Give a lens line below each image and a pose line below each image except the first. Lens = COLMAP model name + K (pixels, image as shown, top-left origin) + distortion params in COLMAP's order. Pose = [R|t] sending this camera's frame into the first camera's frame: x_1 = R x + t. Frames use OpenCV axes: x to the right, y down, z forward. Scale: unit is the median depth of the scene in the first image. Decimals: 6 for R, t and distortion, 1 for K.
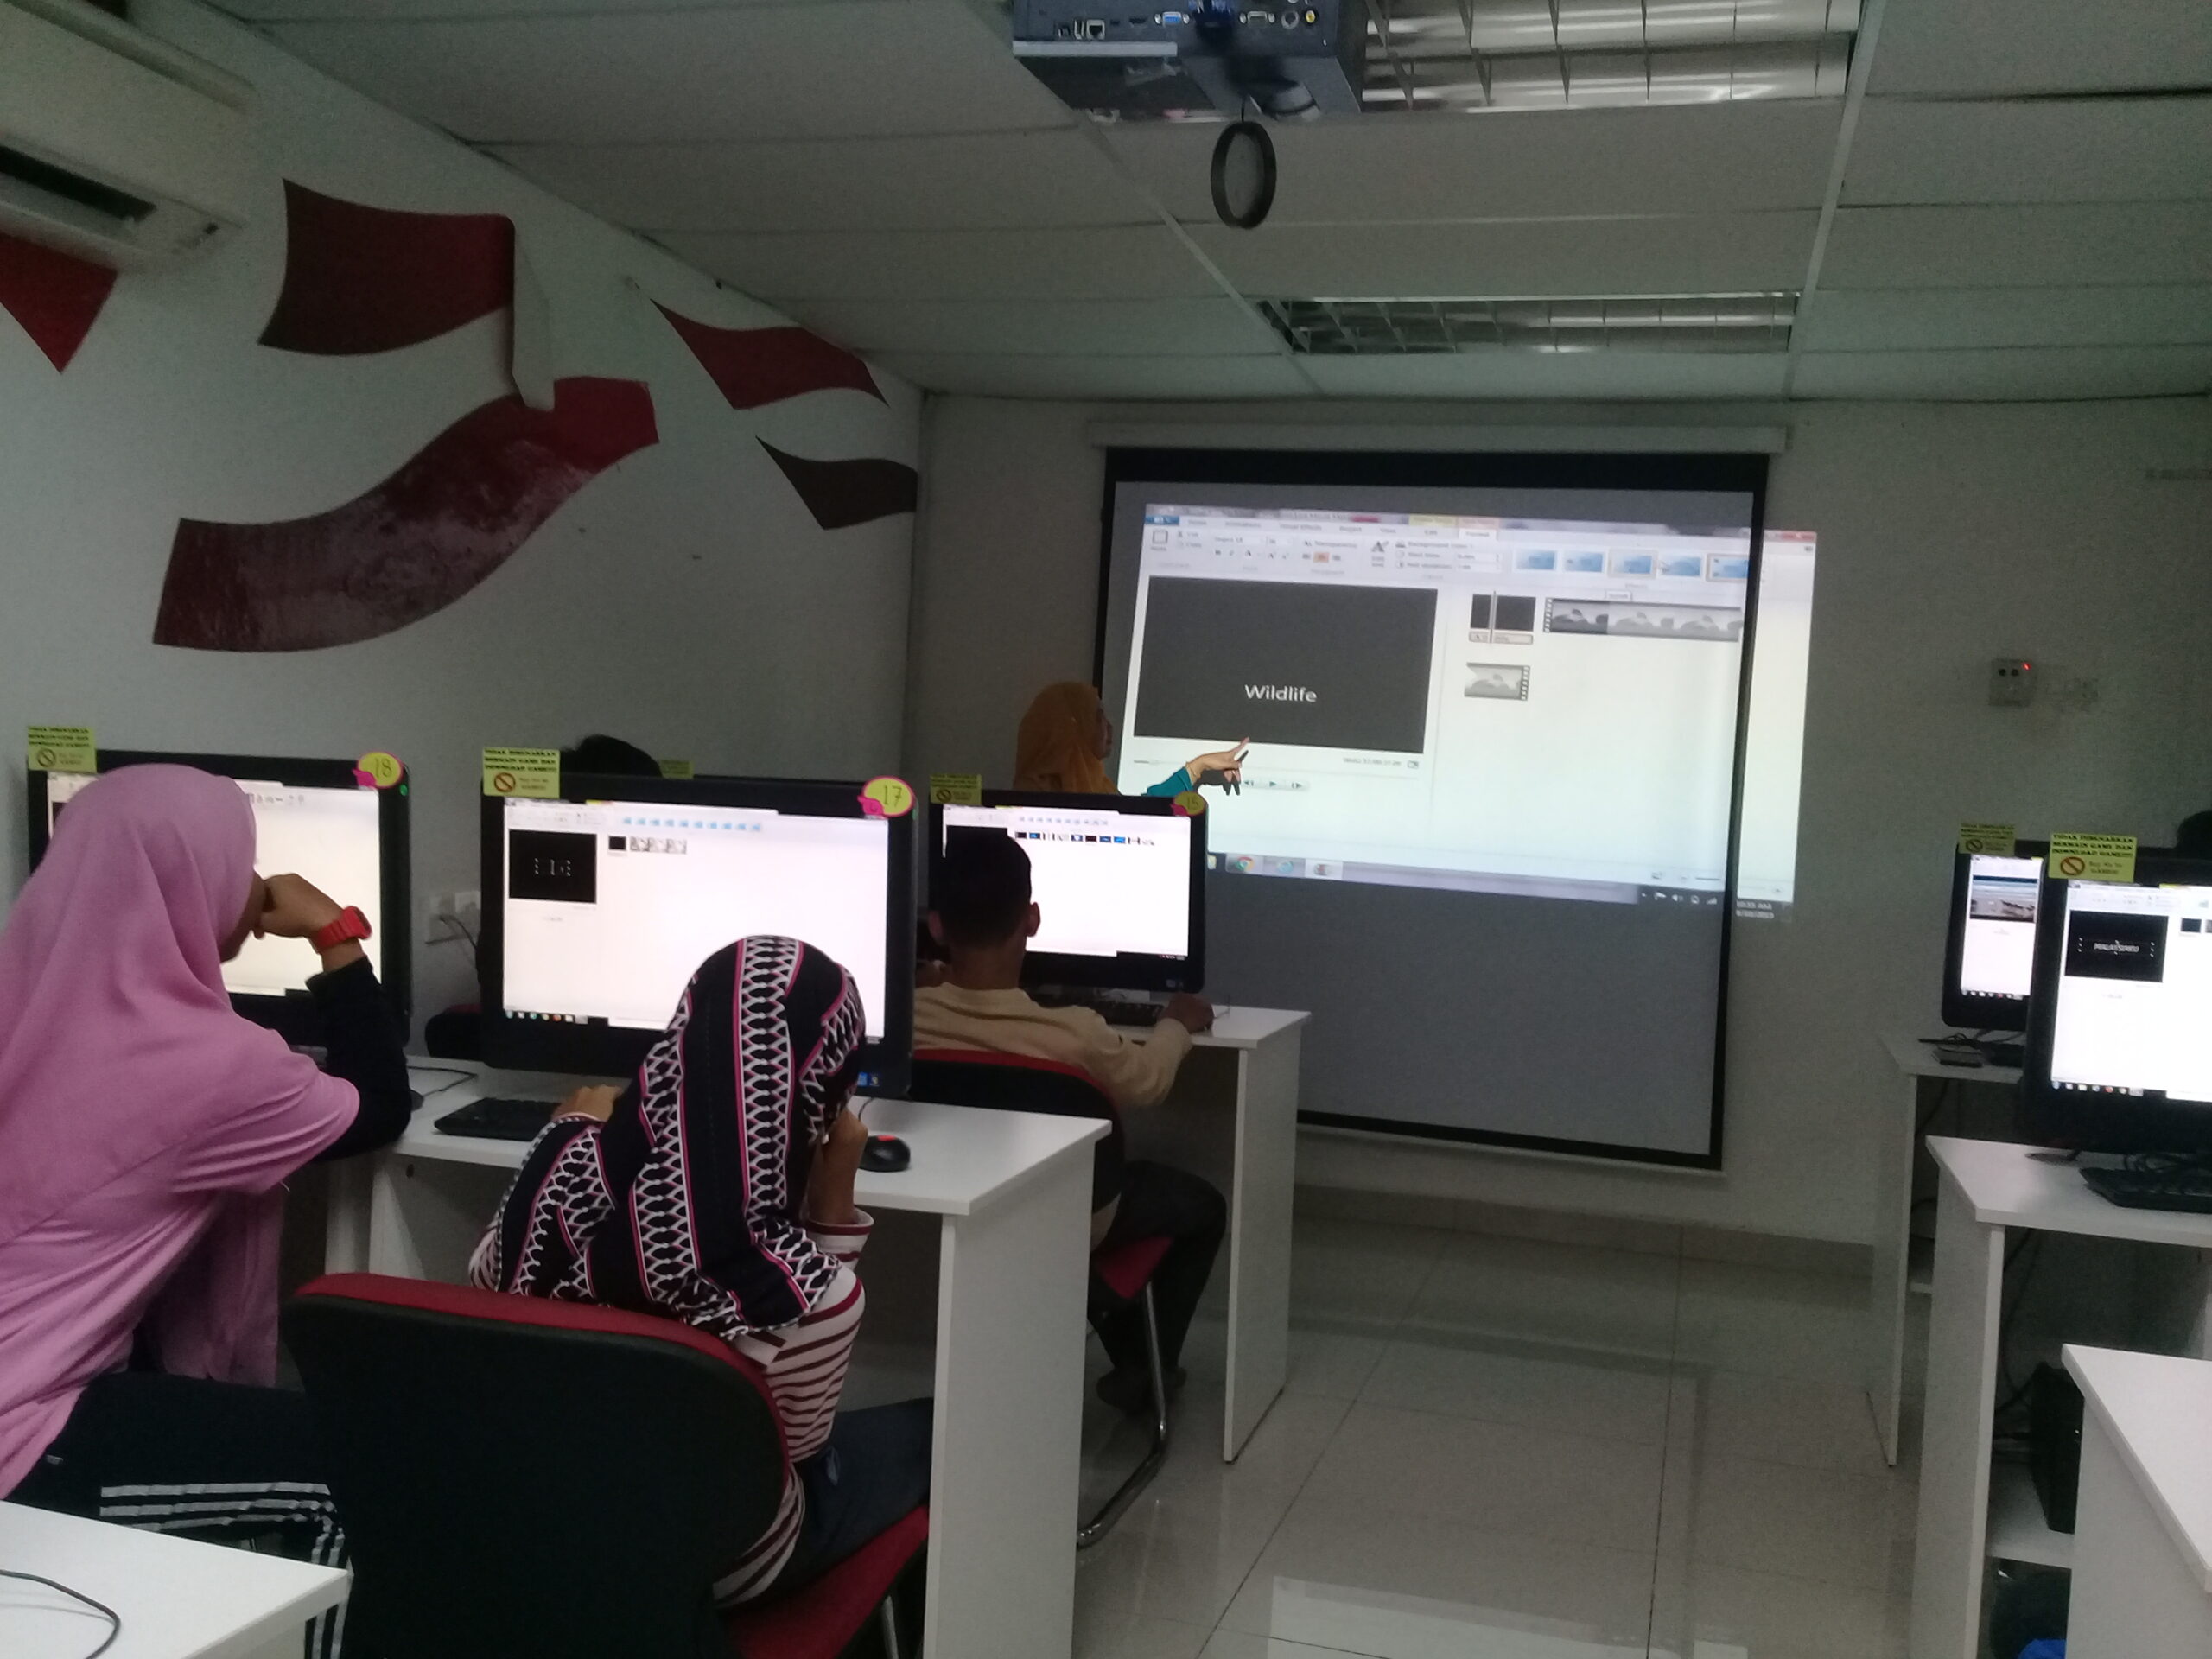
lens RADIAL K [[2065.9, 0, 1106.0], [0, 2065.9, 829.5], [0, 0, 1]] dist [0.082041, -0.157507]
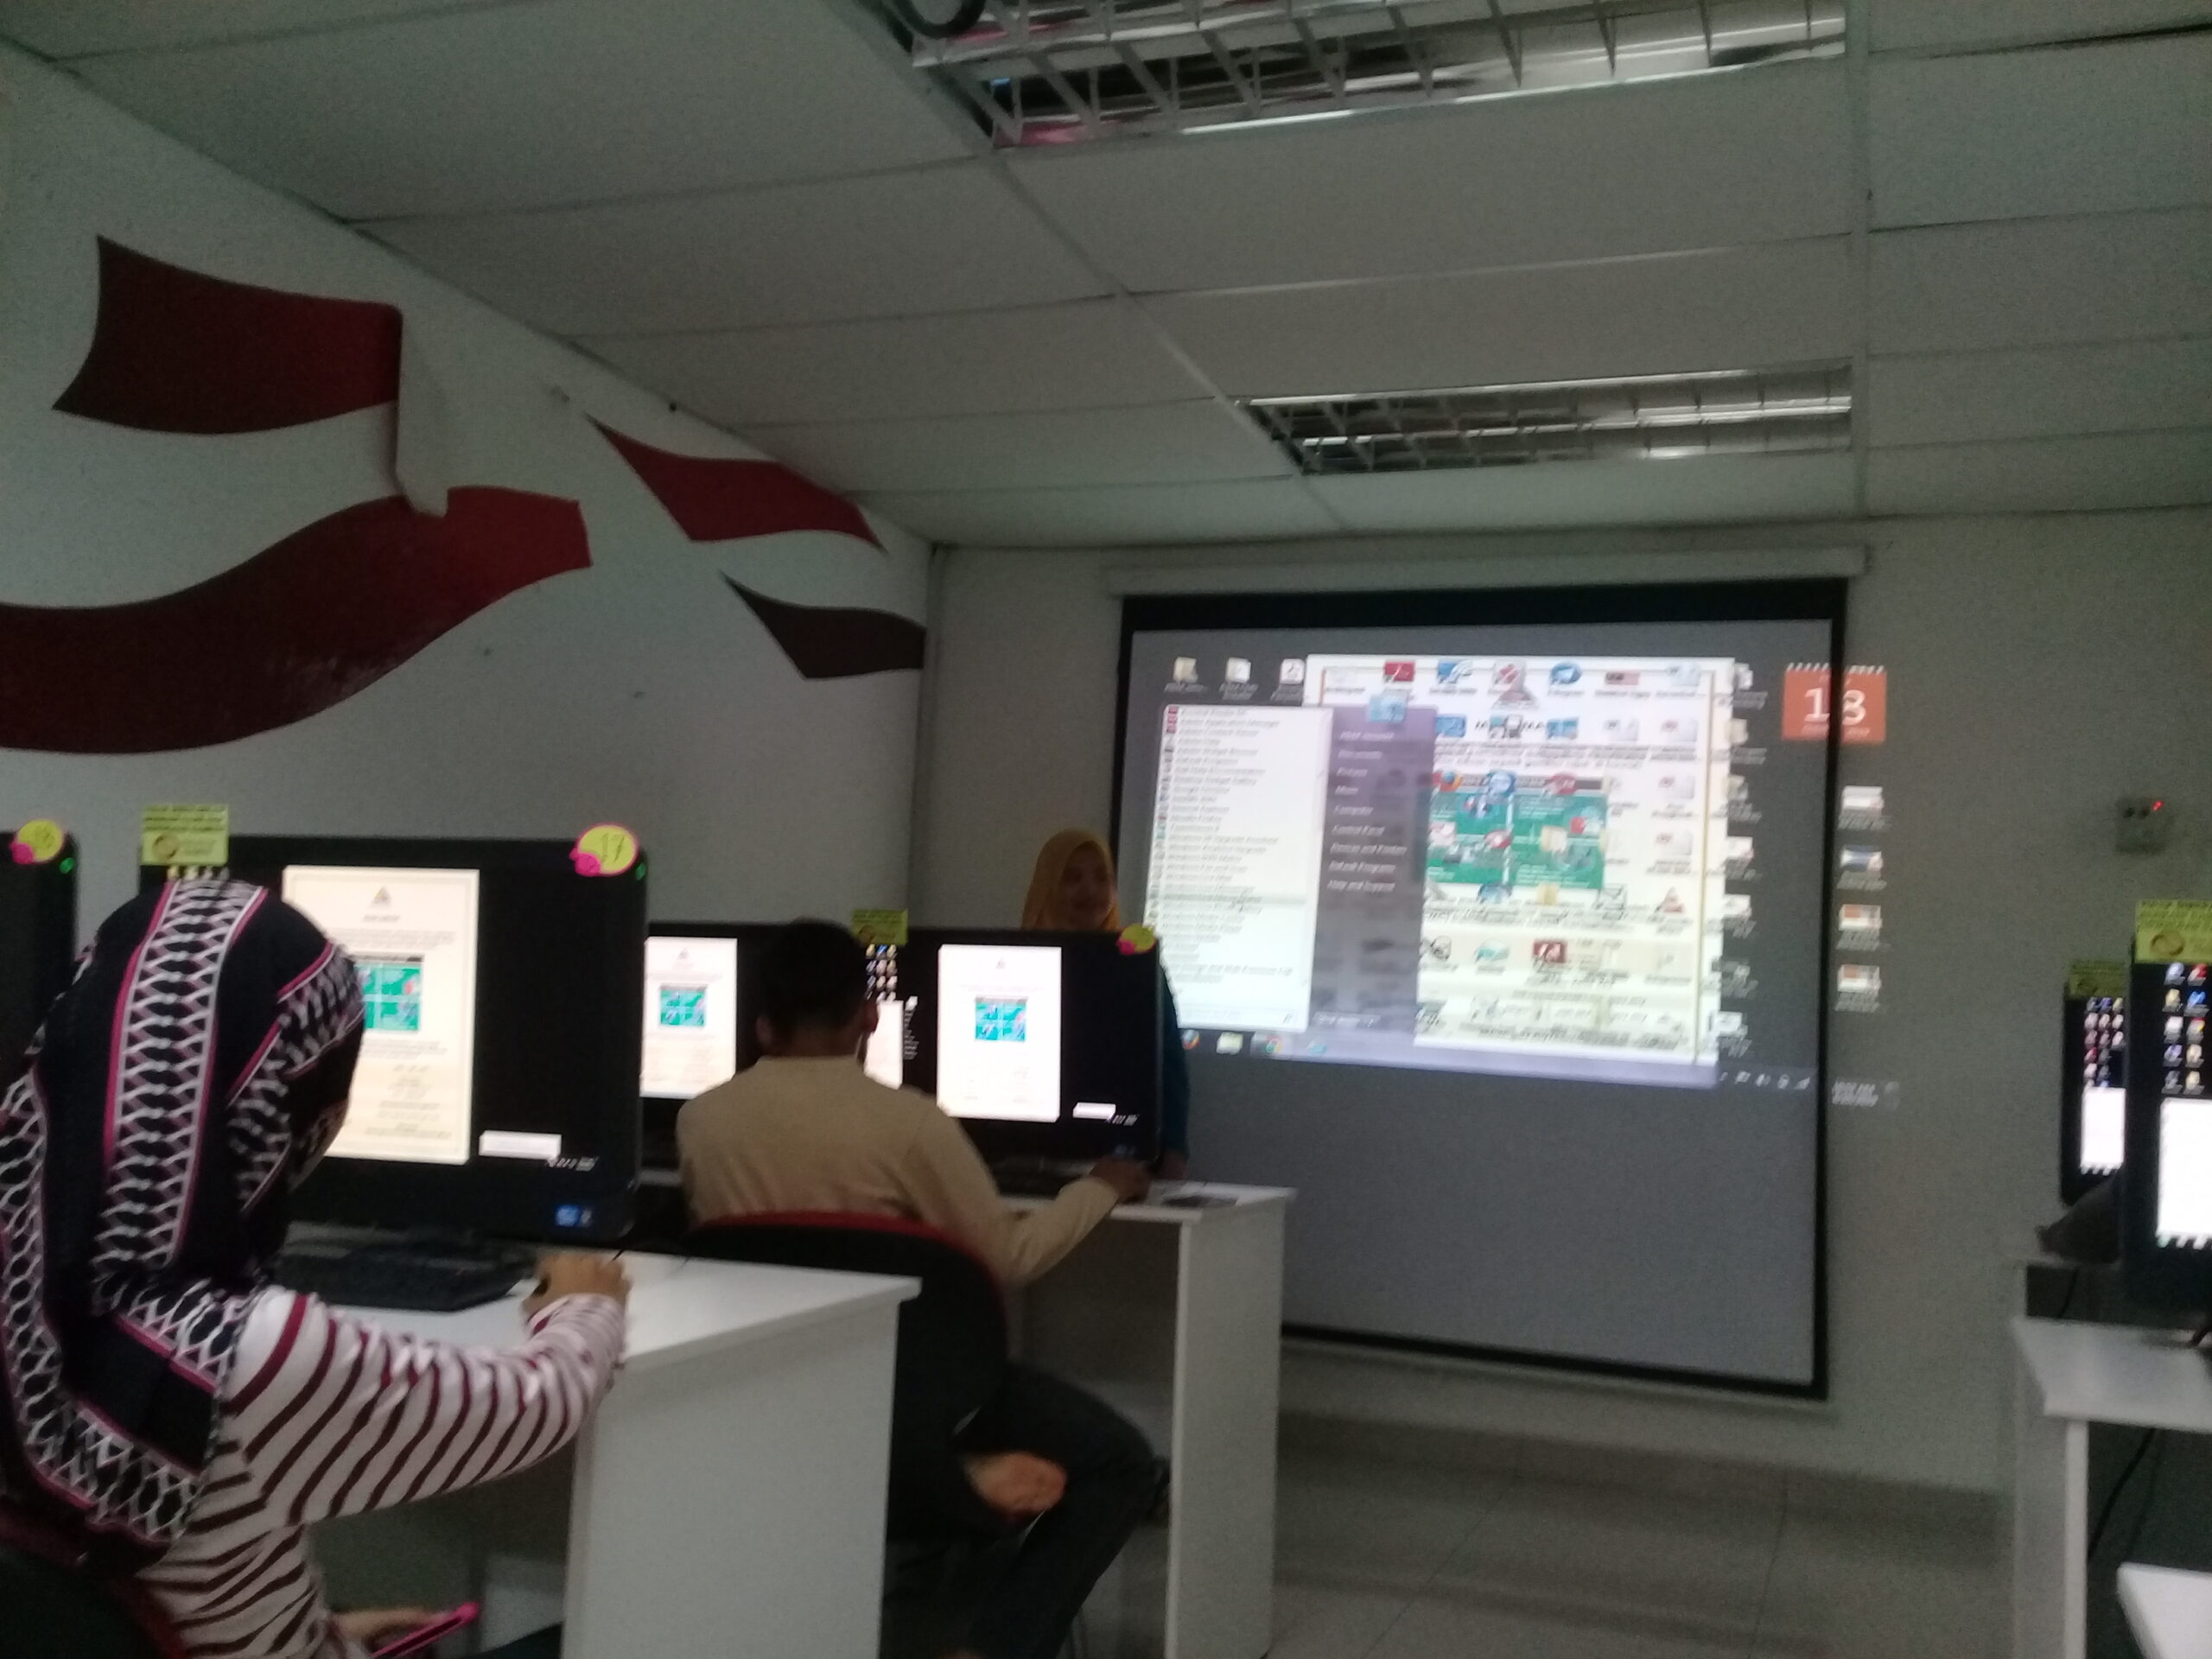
lens RADIAL K [[2041.4, 0, 1107.5], [0, 2041.4, 834.1], [0, 0, 1]] dist [0.097417, -0.182871]
pose [[0.996731, -0.010017, -0.080173, 0.091361], [0.000229, 0.992631, -0.121172, 0.044935], [0.080796, 0.120758, 0.989389, 0.145568]]
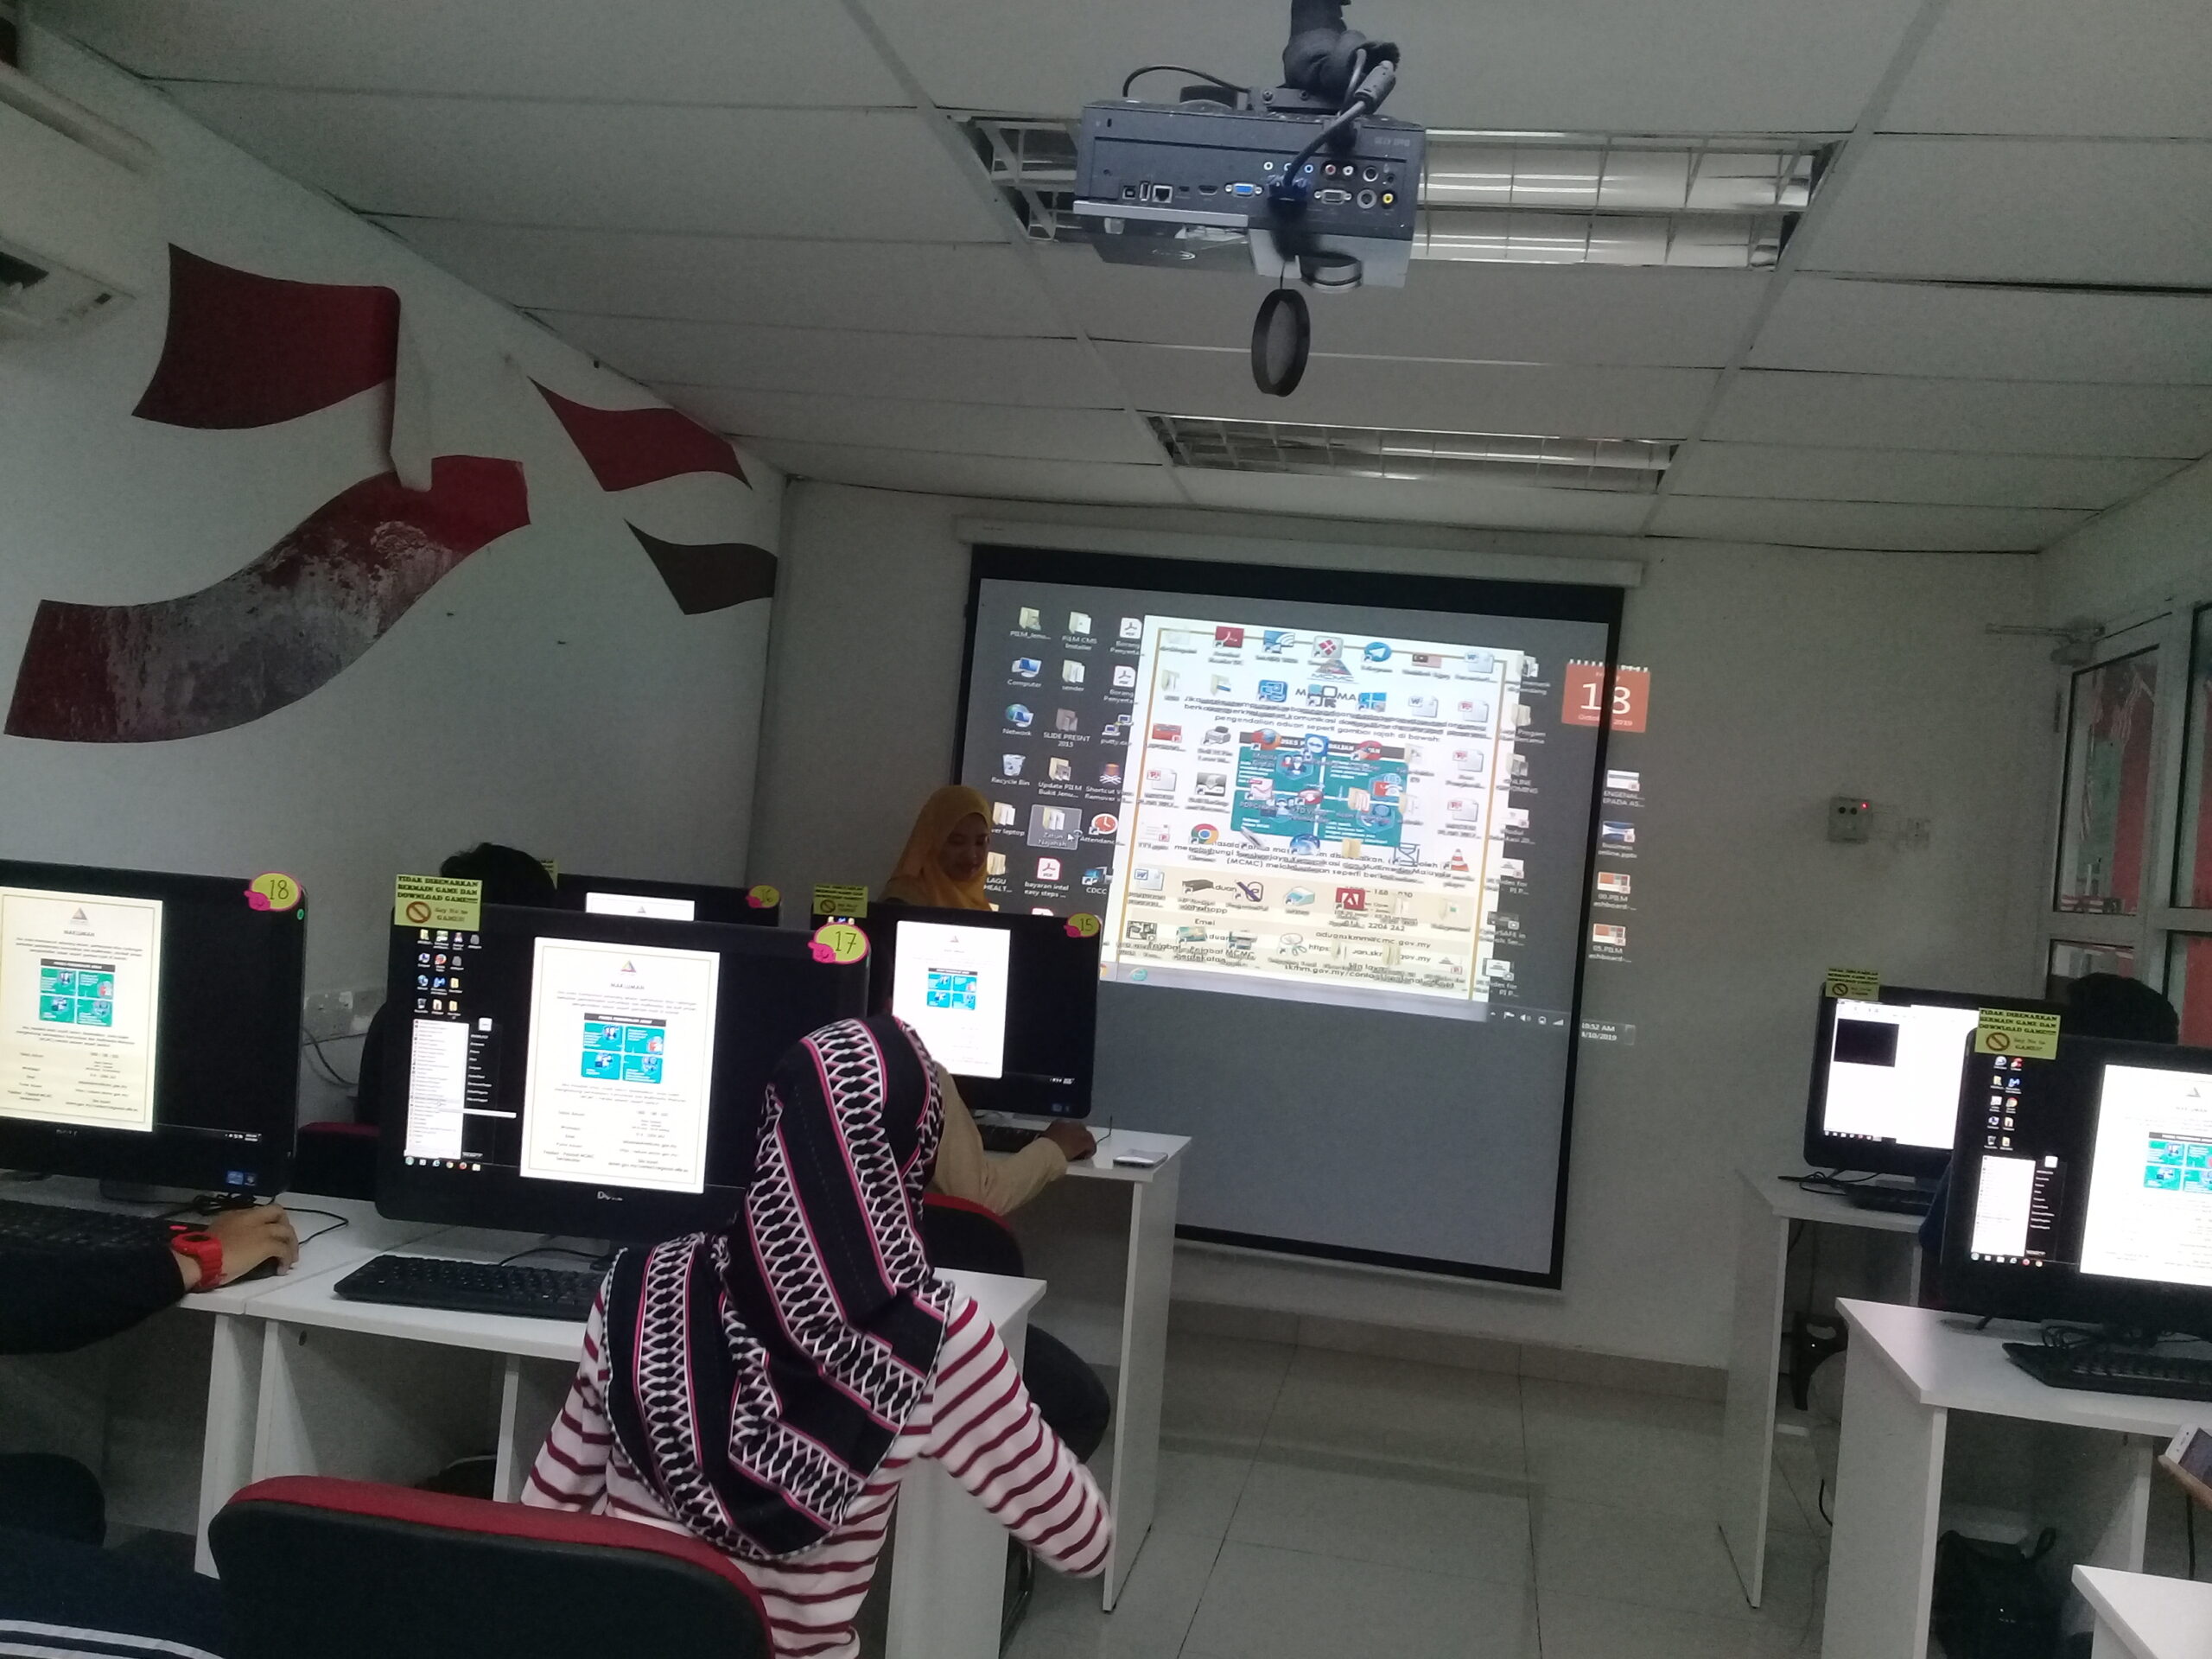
lens RADIAL K [[2047.2, 0, 1092.5], [0, 2047.2, 821.7], [0, 0, 1]] dist [0.097998, -0.181036]
pose [[0.993882, 0.037351, 0.103943, -0.055043], [-0.033890, 0.998817, -0.034865, -0.026295], [-0.105123, 0.031129, 0.993972, 0.028562]]
